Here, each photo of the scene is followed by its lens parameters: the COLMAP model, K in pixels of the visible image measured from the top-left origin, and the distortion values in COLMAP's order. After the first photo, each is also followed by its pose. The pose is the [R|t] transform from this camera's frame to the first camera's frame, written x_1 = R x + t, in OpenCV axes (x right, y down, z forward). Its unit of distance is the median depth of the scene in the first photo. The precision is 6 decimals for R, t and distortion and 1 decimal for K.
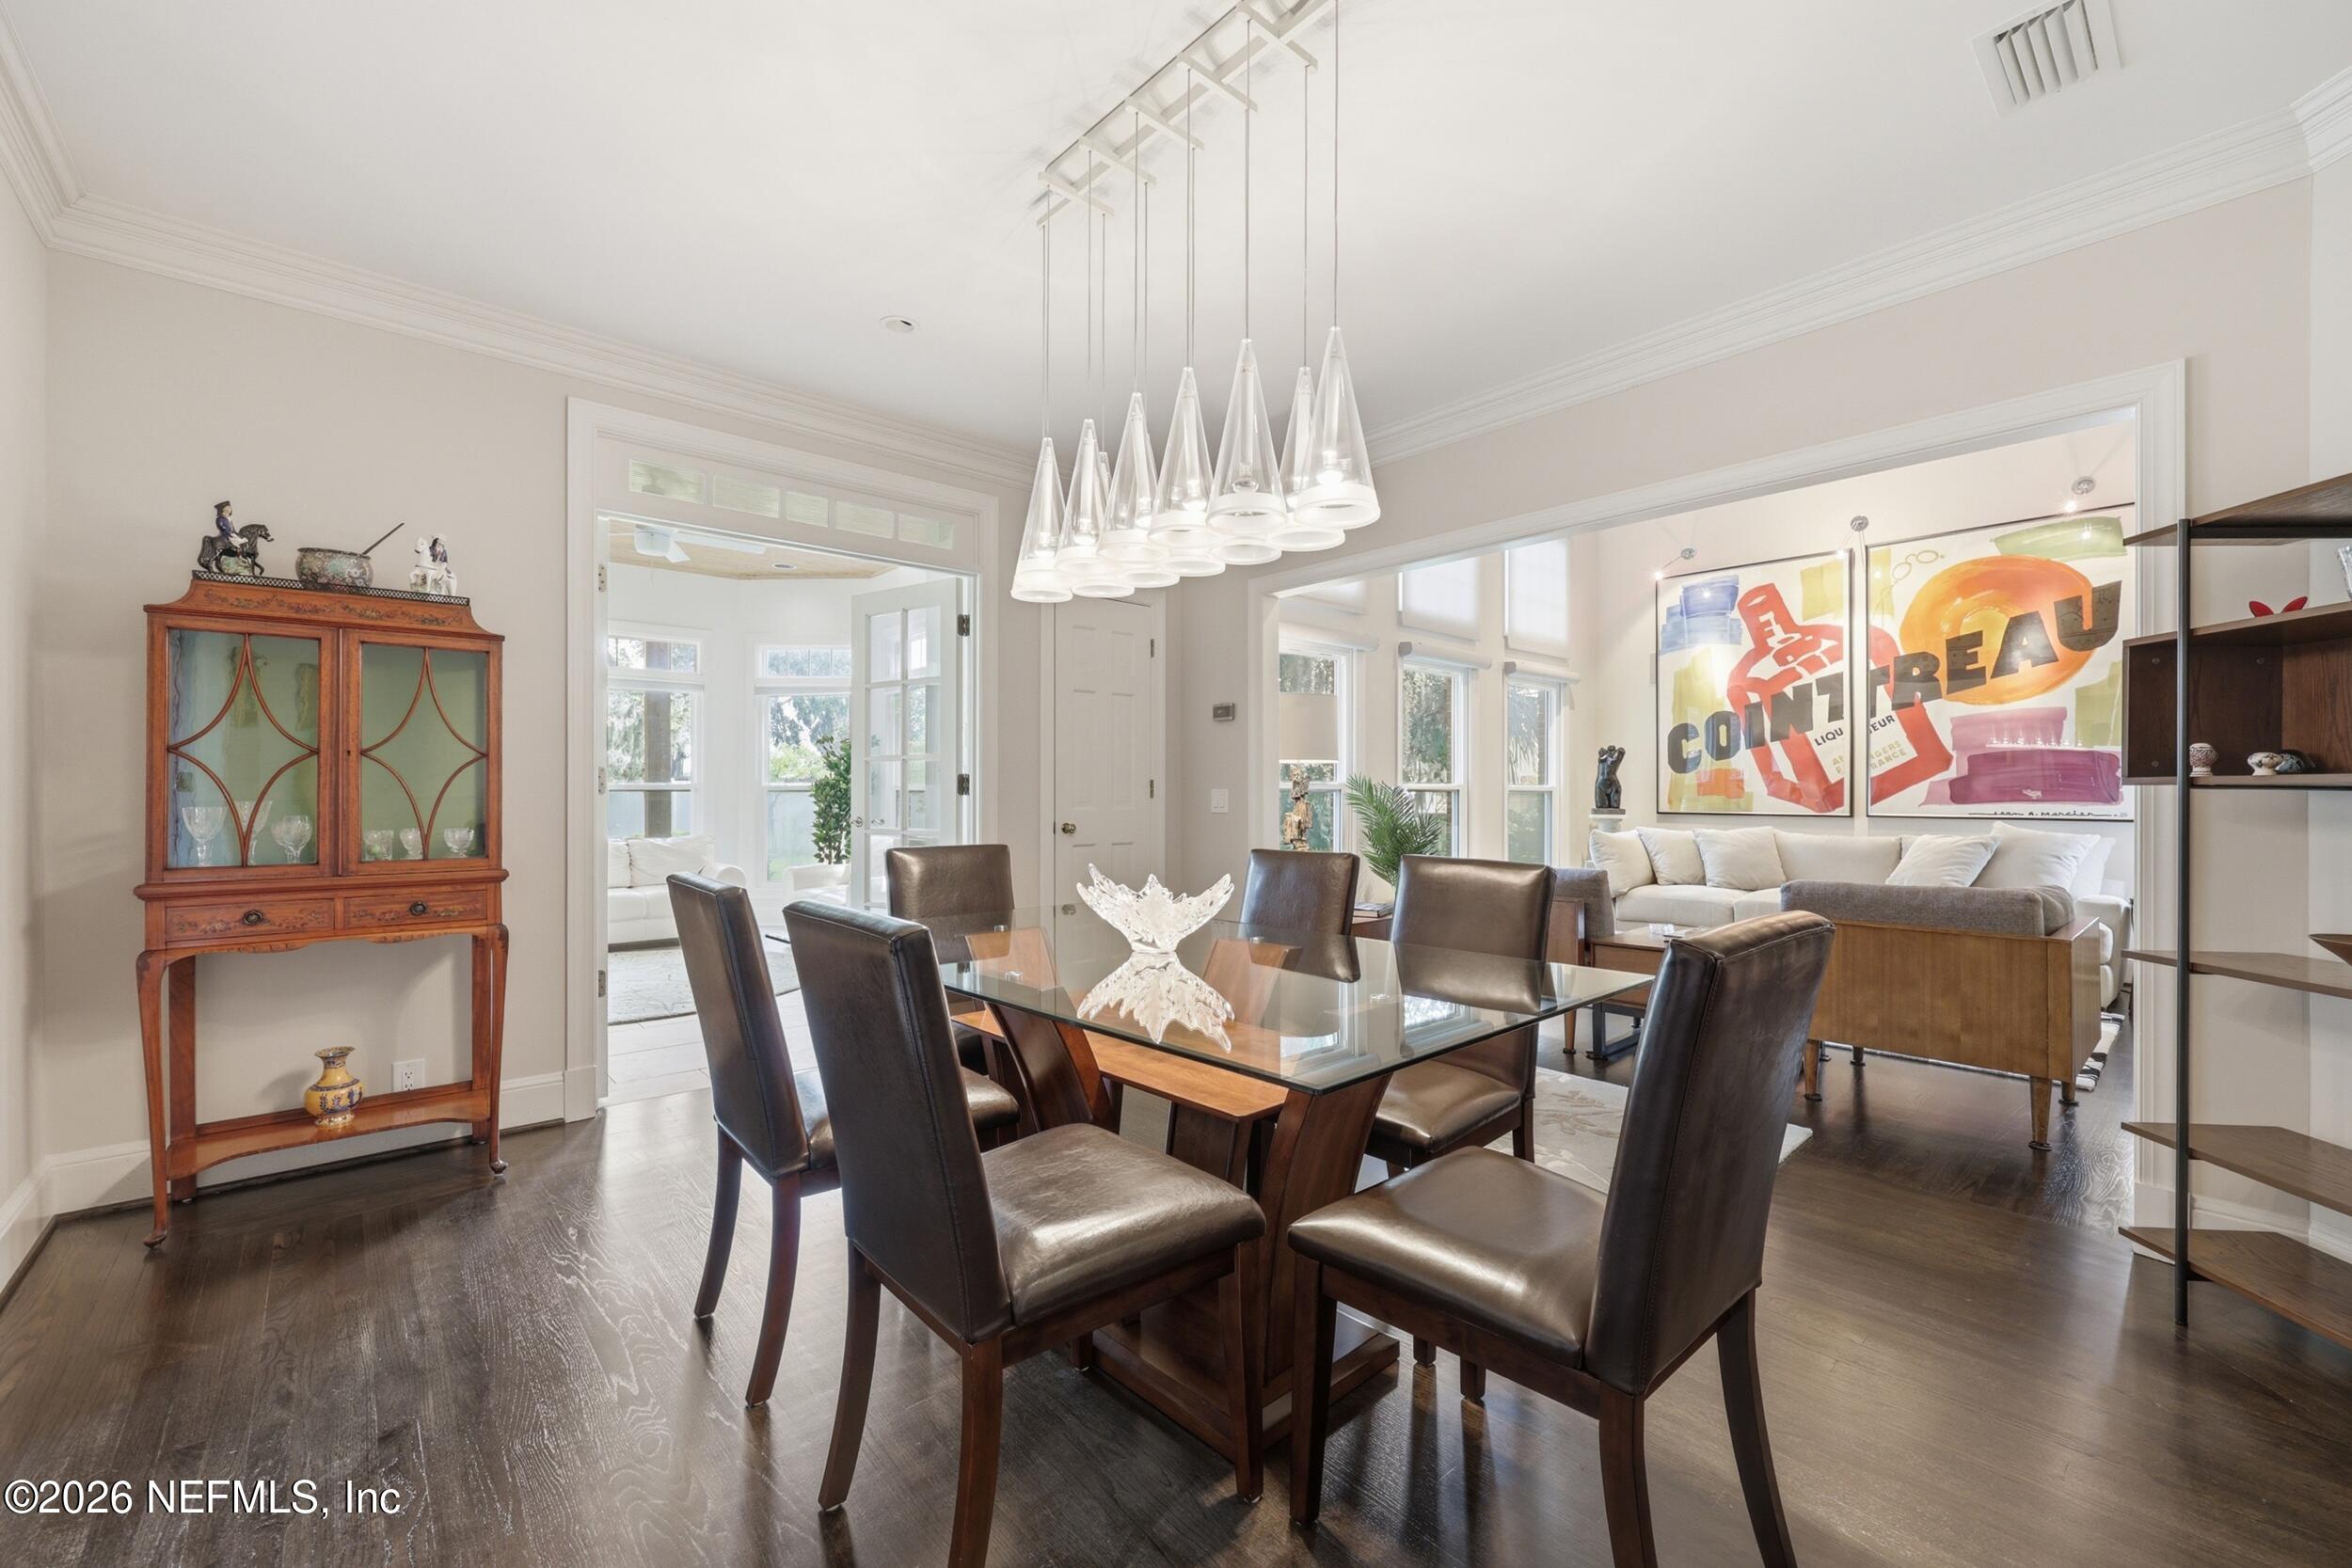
lens RADIAL K [[953.6, 0, 1177.0], [0, 953.6, 793.0], [0, 0, 1]] dist [-0.000043, 0.000056]
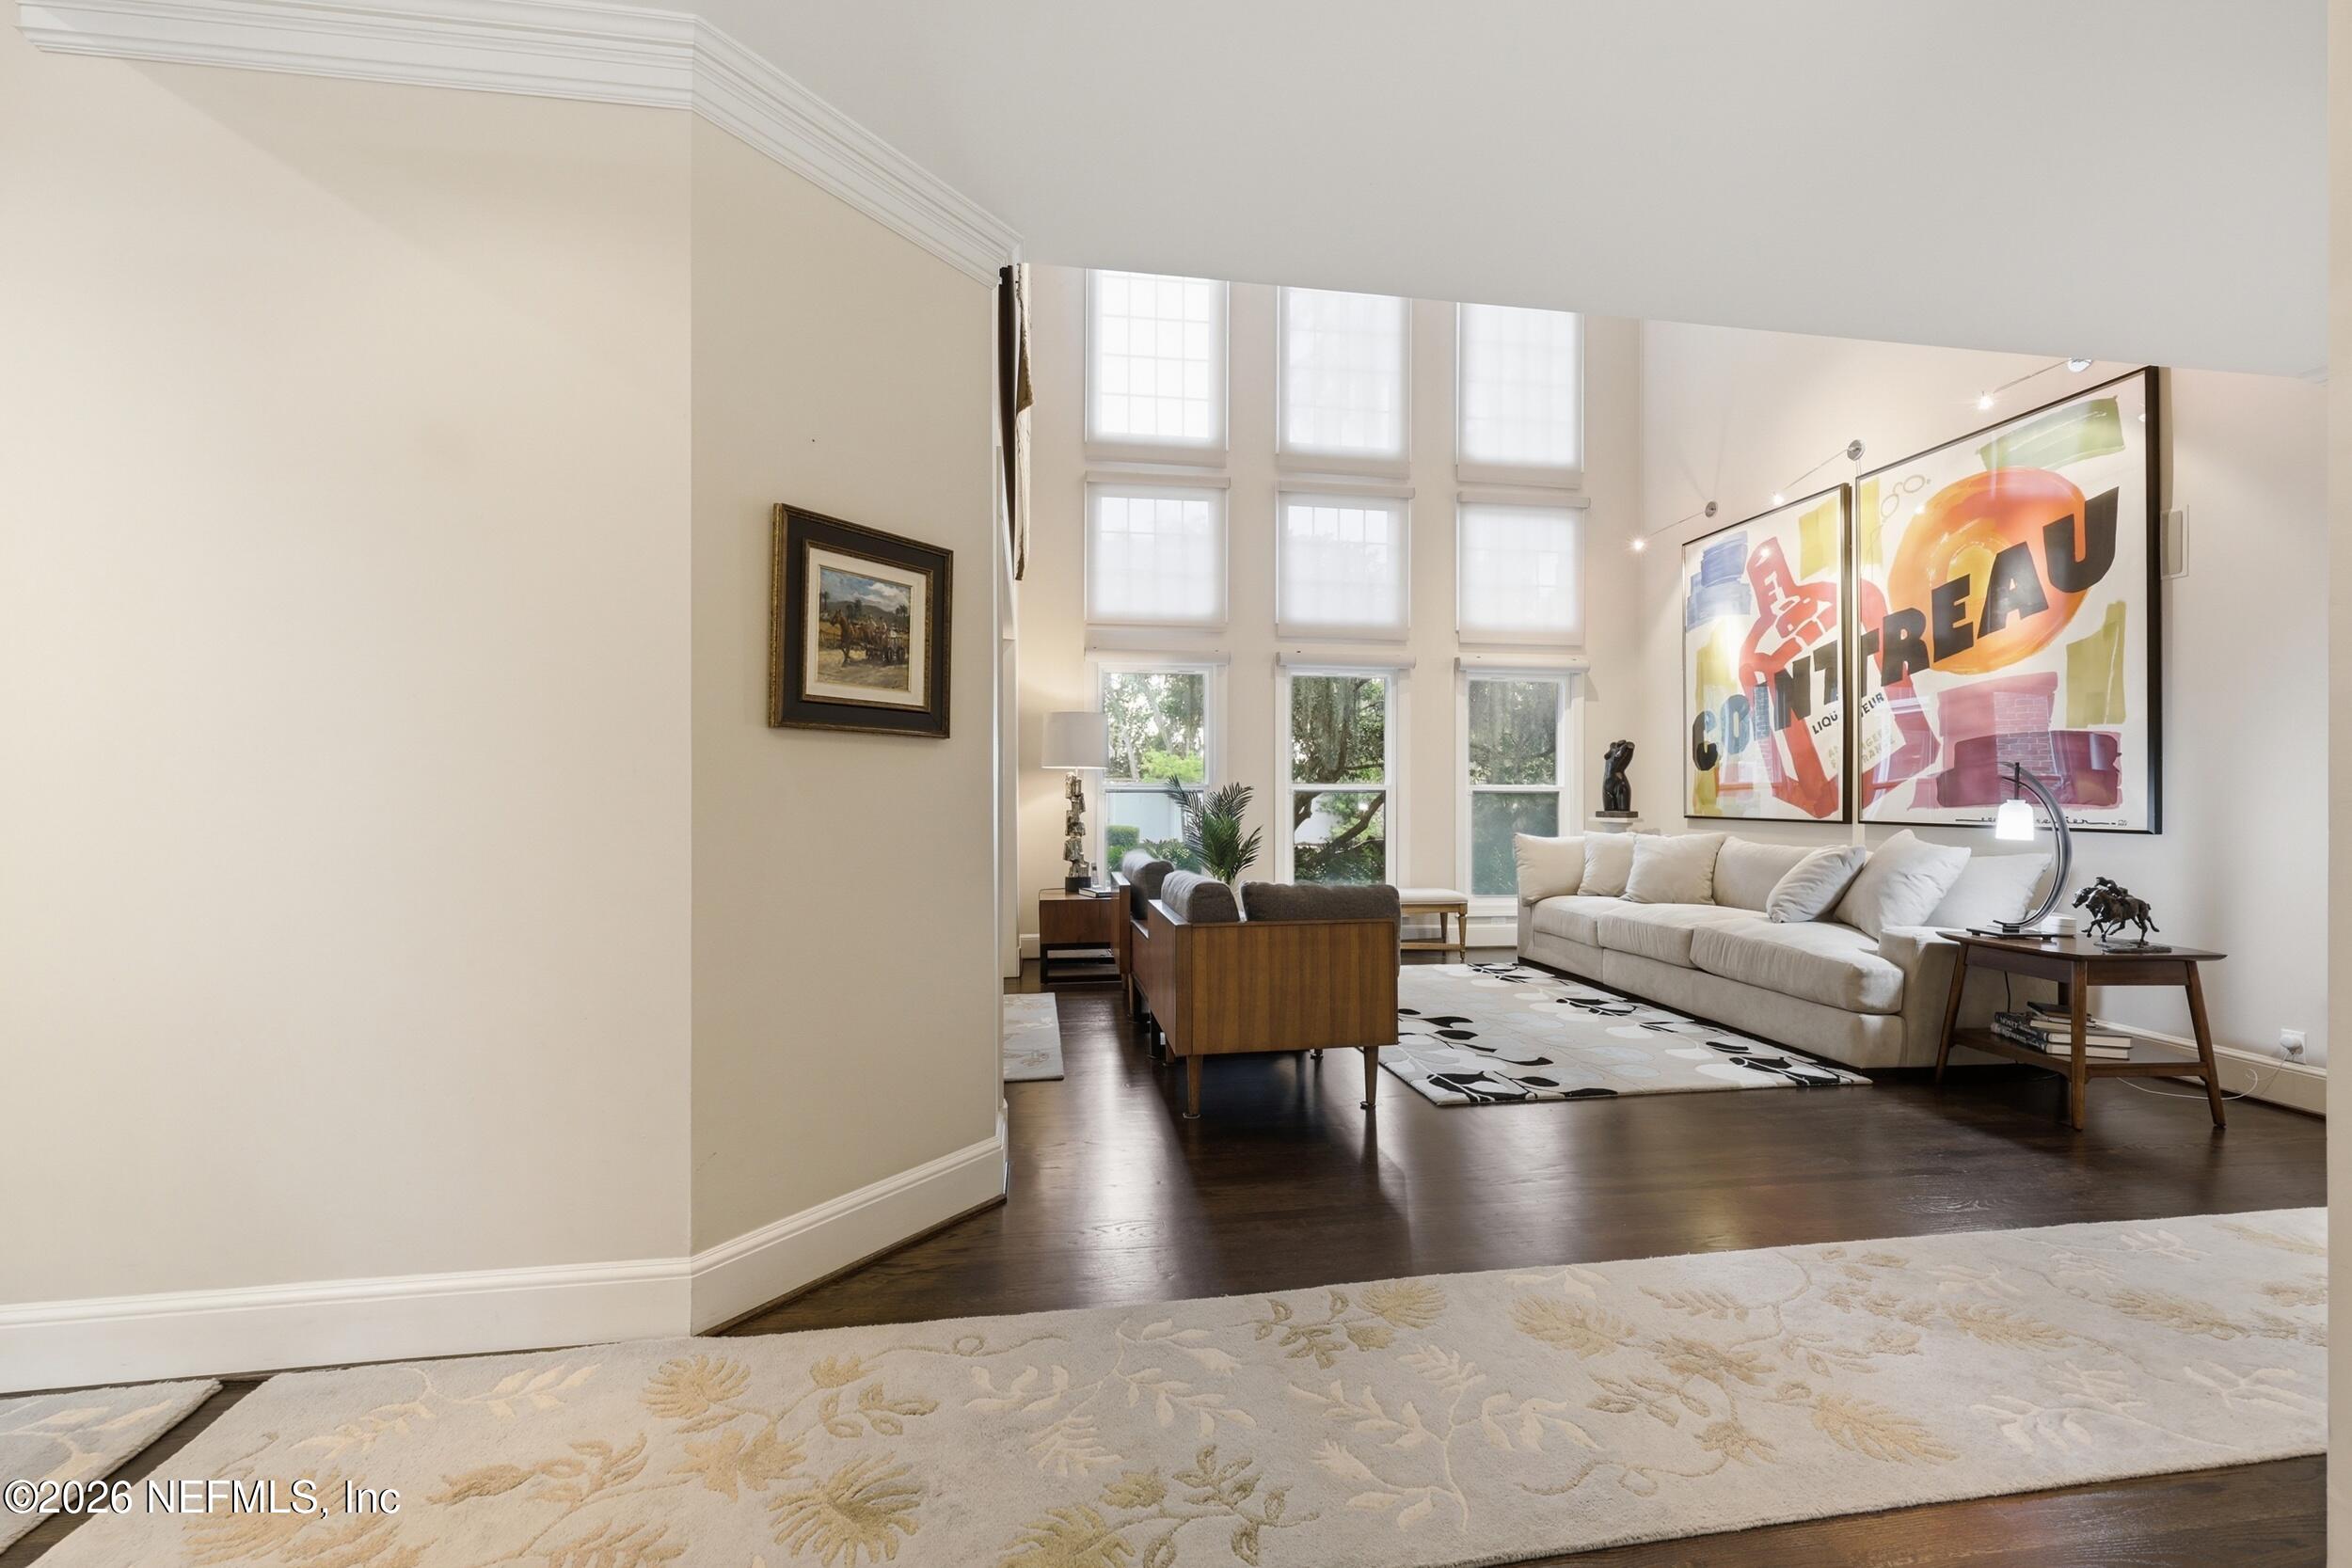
lens RADIAL K [[953.6, 0, 1177.0], [0, 953.6, 793.0], [0, 0, 1]] dist [-0.000043, 0.000056]
pose [[0.847119, -0.001129, -0.531402, 0.656105], [-0.001269, 0.999991, -0.004147, 0.003986], [0.531402, 0.004187, 0.847110, 0.037959]]
